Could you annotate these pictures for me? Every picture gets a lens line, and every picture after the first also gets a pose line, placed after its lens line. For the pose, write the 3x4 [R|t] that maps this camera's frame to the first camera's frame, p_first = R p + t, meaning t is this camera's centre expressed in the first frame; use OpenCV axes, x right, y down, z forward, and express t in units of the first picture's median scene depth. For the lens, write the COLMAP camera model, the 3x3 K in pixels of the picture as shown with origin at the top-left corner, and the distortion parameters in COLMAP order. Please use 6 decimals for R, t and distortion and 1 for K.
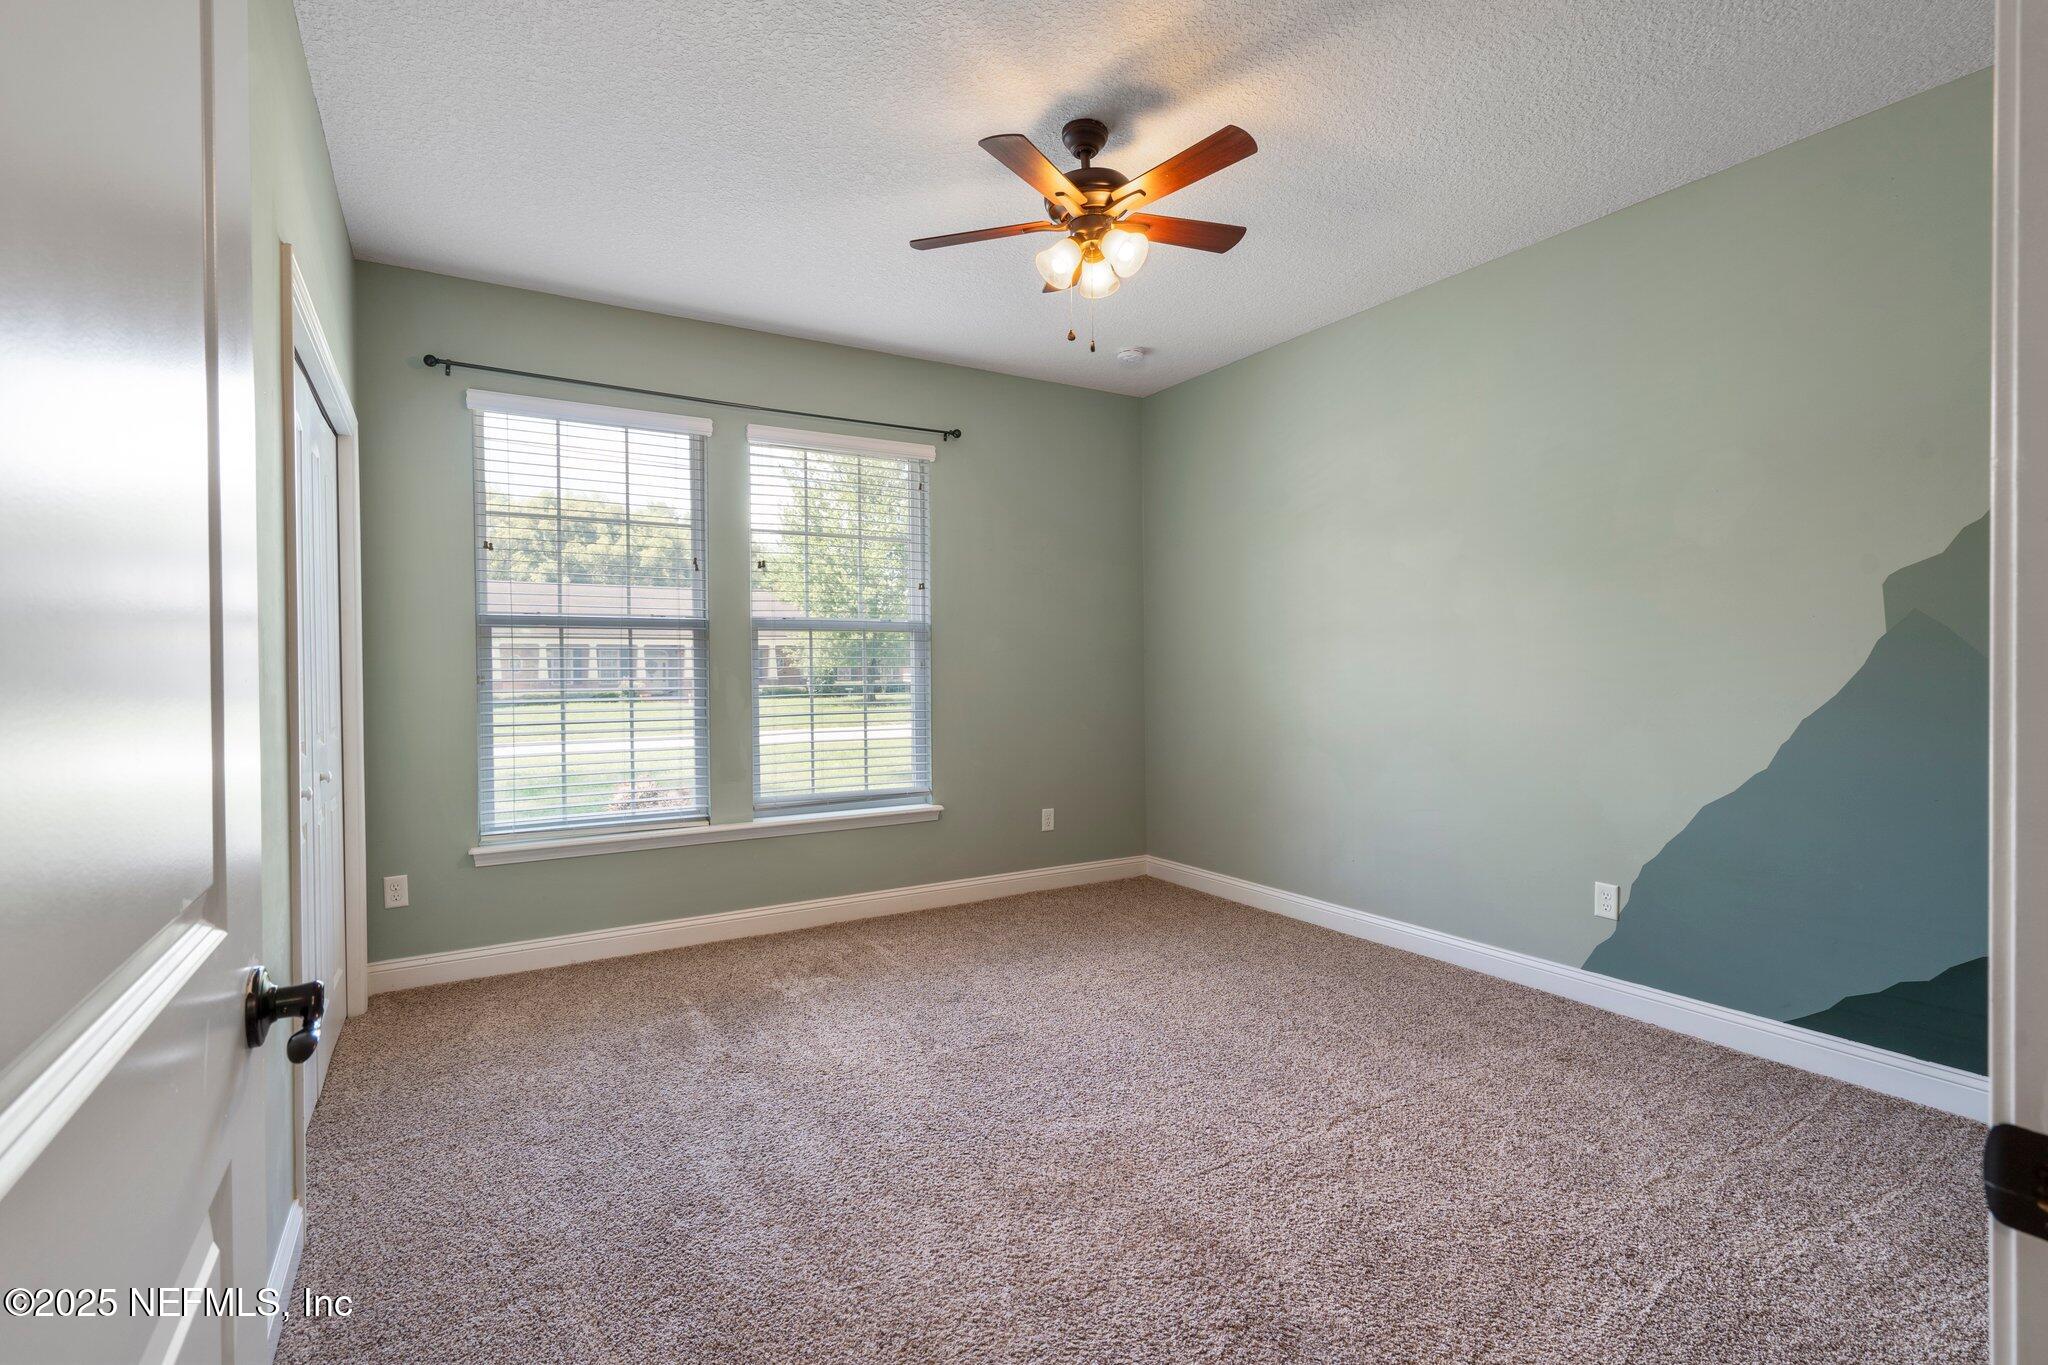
lens RADIAL K [[950.2, 0, 1026.5], [0, 950.2, 673.3], [0, 0, 1]] dist [-0.003325, 0.001640]
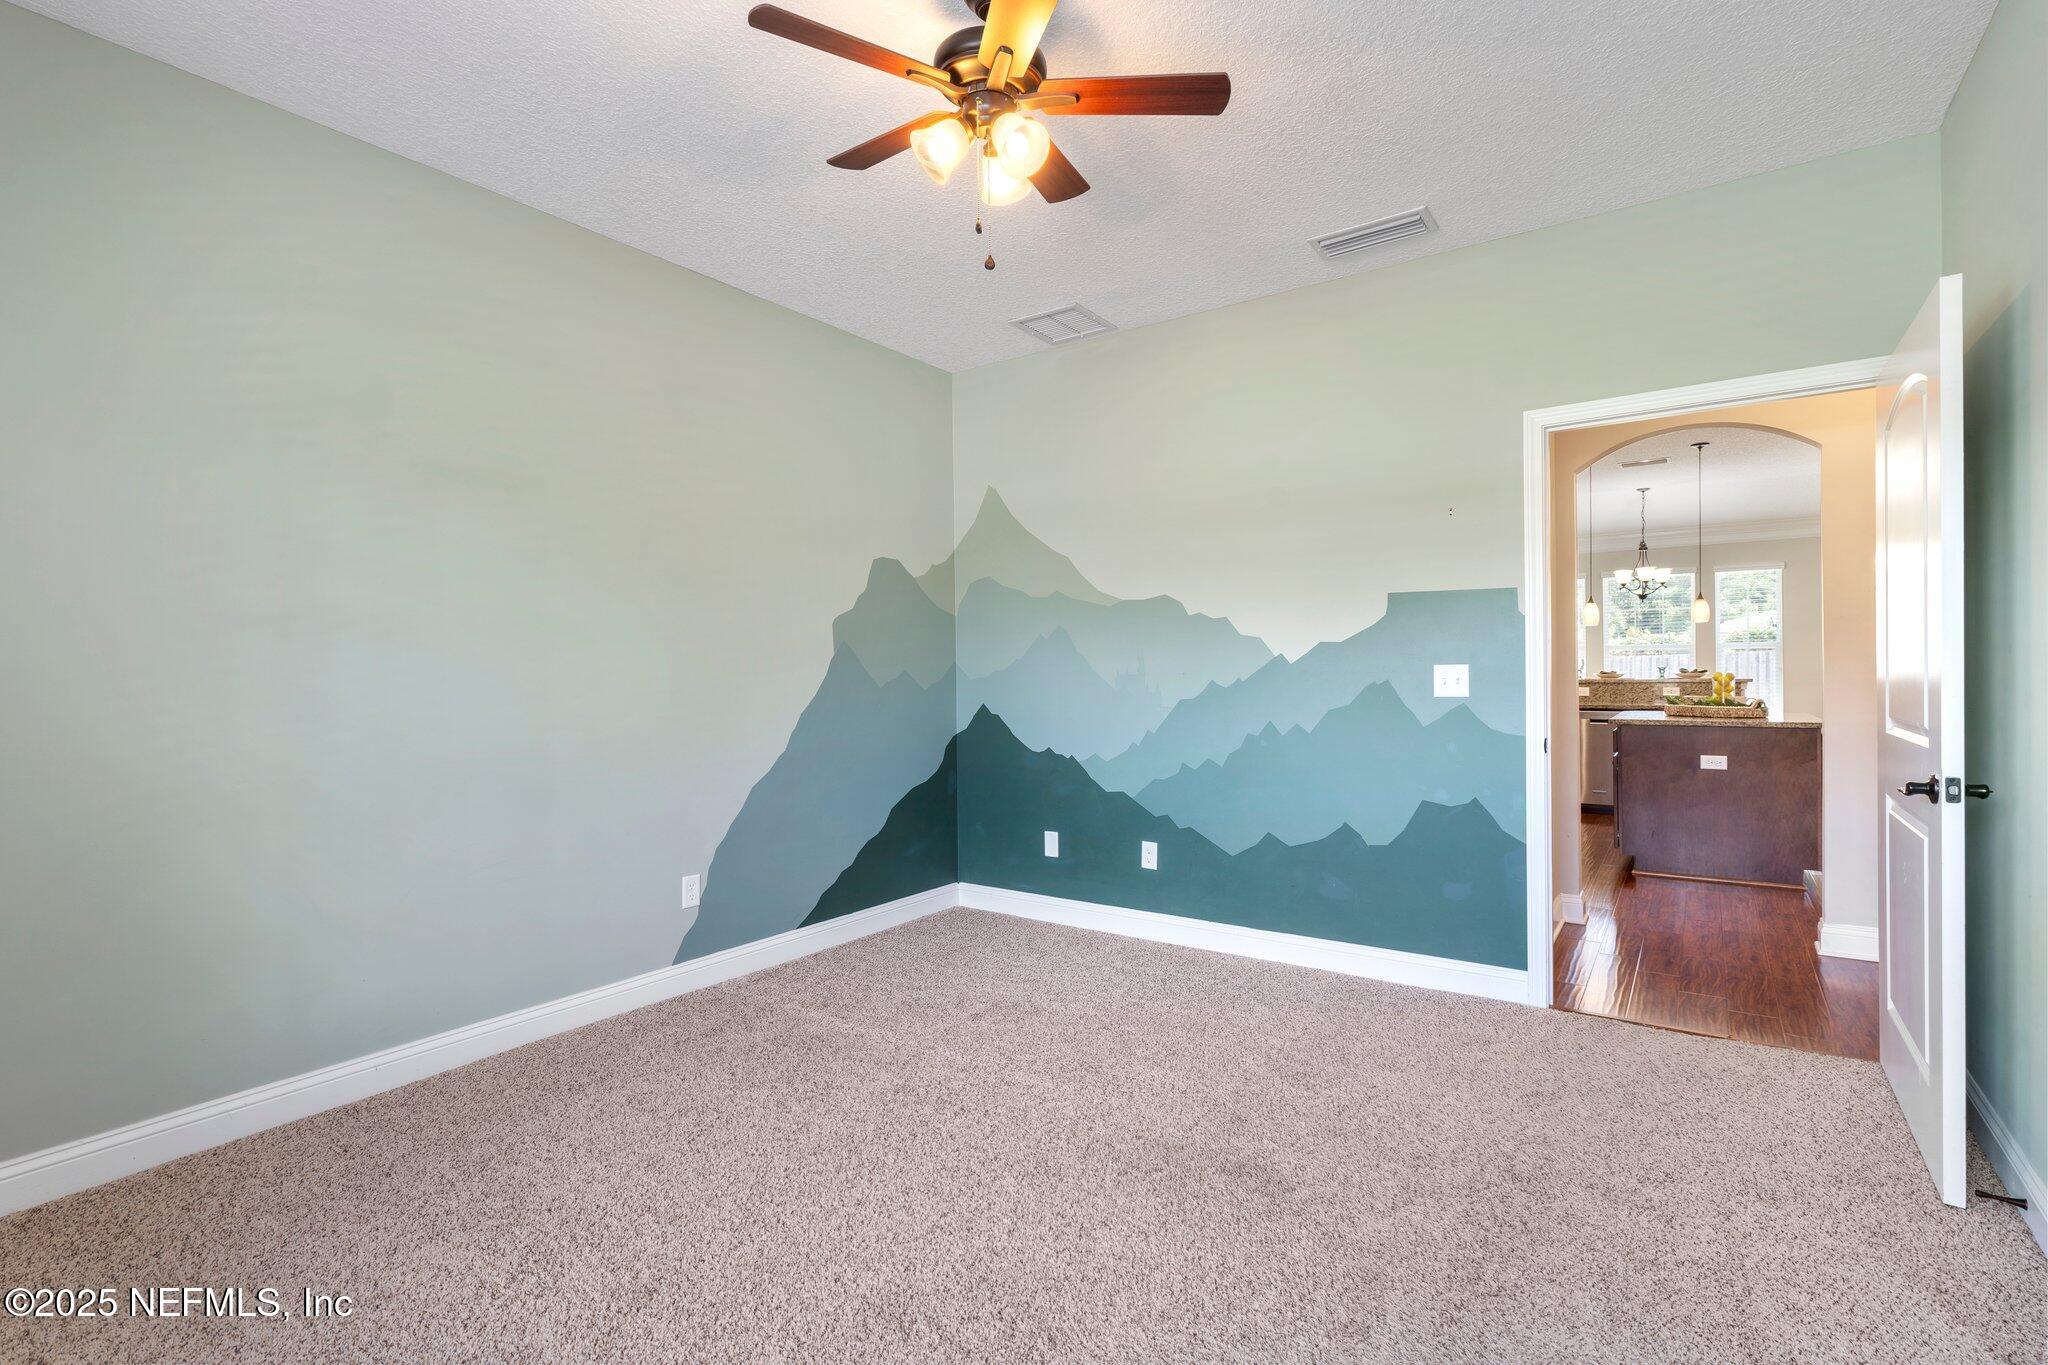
lens RADIAL K [[950.2, 0, 1022.7], [0, 950.2, 676.9], [0, 0, 1]] dist [-0.003325, 0.001640]
pose [[-0.395511, 0.007217, 0.918433, -0.564024], [0.023288, 0.999726, 0.002173, -0.001410], [-0.918166, 0.022248, -0.395571, 1.103513]]
